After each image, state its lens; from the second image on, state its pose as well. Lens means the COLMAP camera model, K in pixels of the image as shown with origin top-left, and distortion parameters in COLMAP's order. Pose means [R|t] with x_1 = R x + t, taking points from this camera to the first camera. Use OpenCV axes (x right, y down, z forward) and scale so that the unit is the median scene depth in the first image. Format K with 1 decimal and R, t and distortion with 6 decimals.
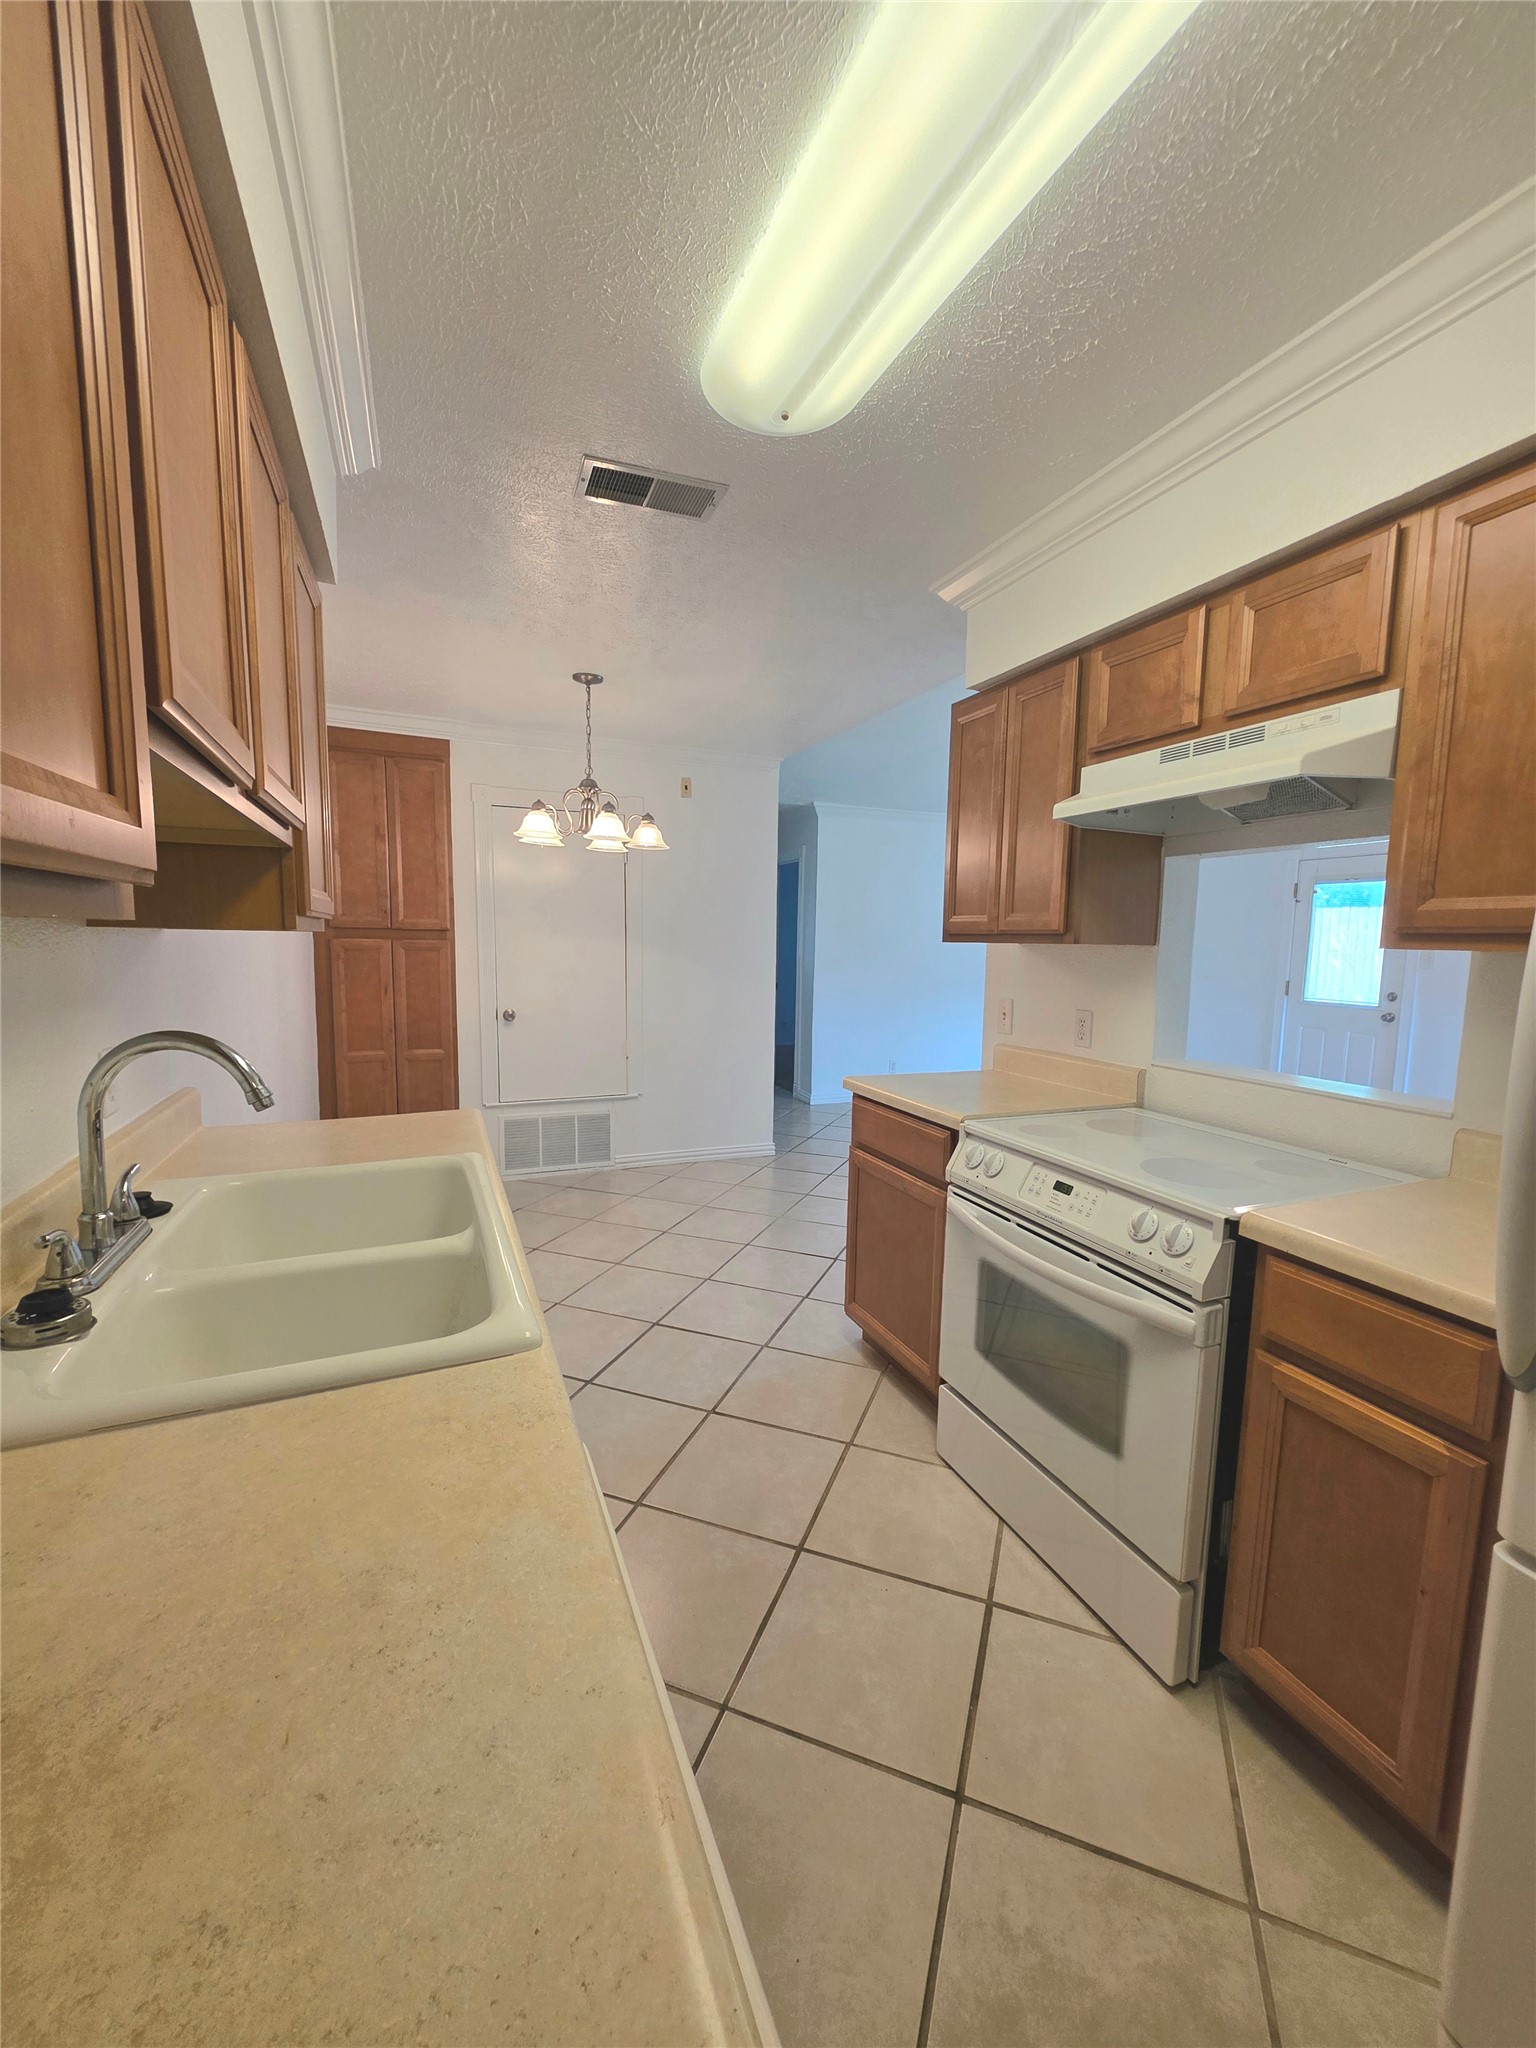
lens RADIAL K [[826.1, 0, 768.7], [0, 826.1, 1030.3], [0, 0, 1]] dist [-0.001004, 0.000773]
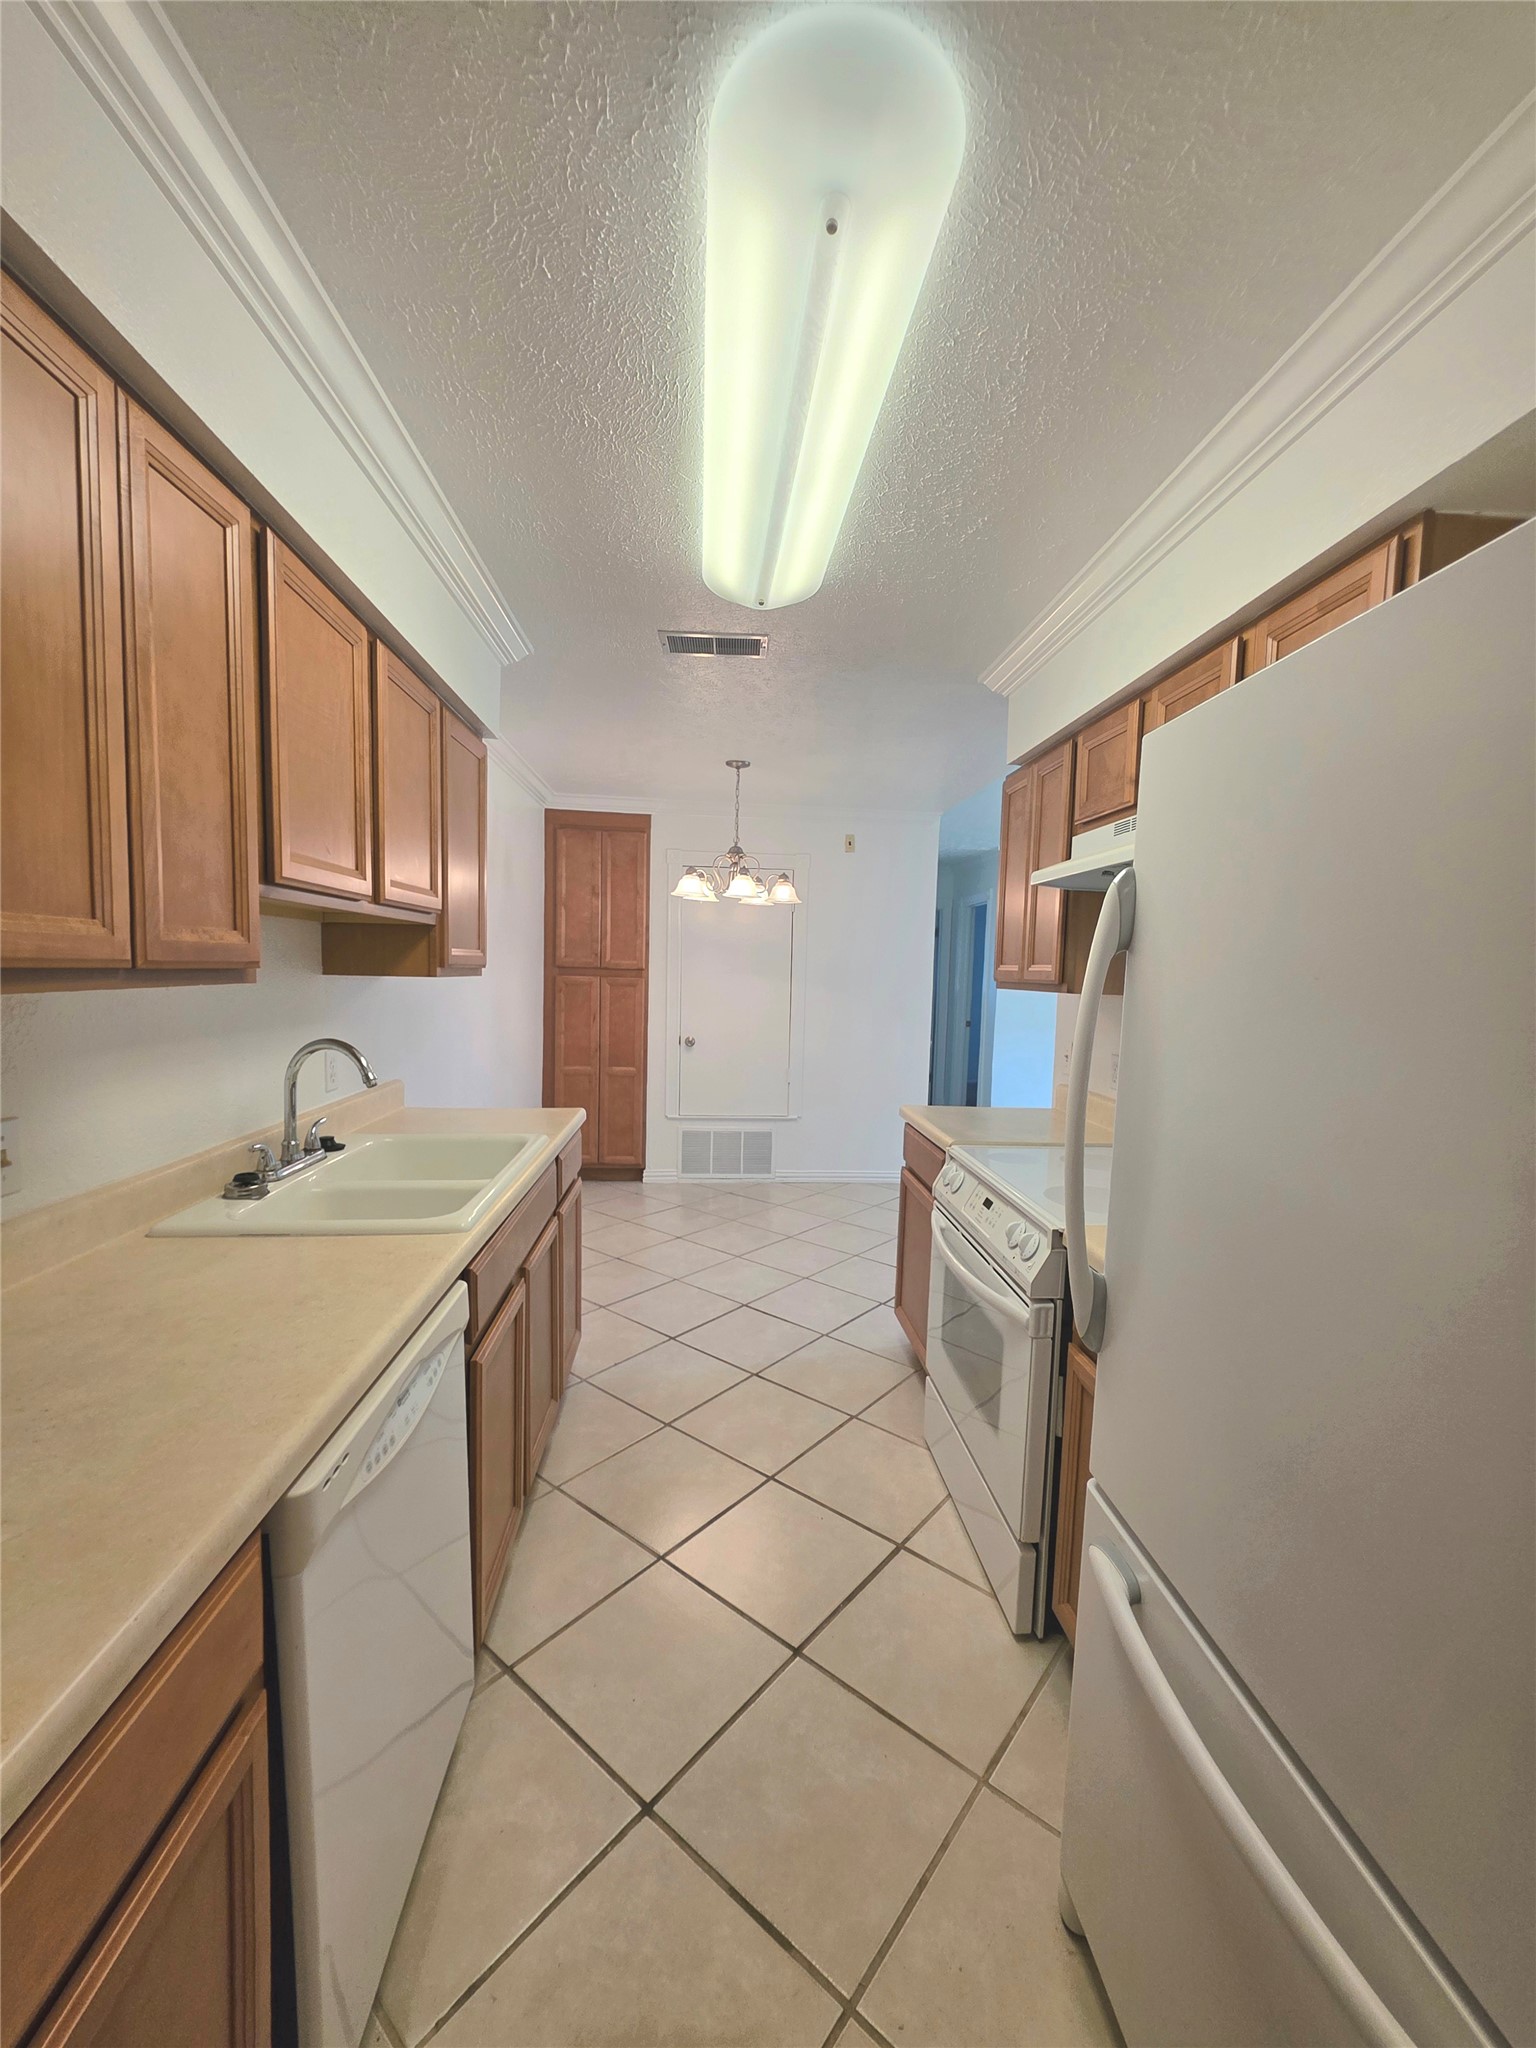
lens RADIAL K [[826.1, 0, 765.1], [0, 826.1, 1028.6], [0, 0, 1]] dist [-0.001004, 0.000773]
pose [[0.947794, 0.032009, -0.317272, 0.276600], [-0.045497, 0.998344, -0.035195, -0.000435], [0.315620, 0.047792, 0.947681, -0.143455]]
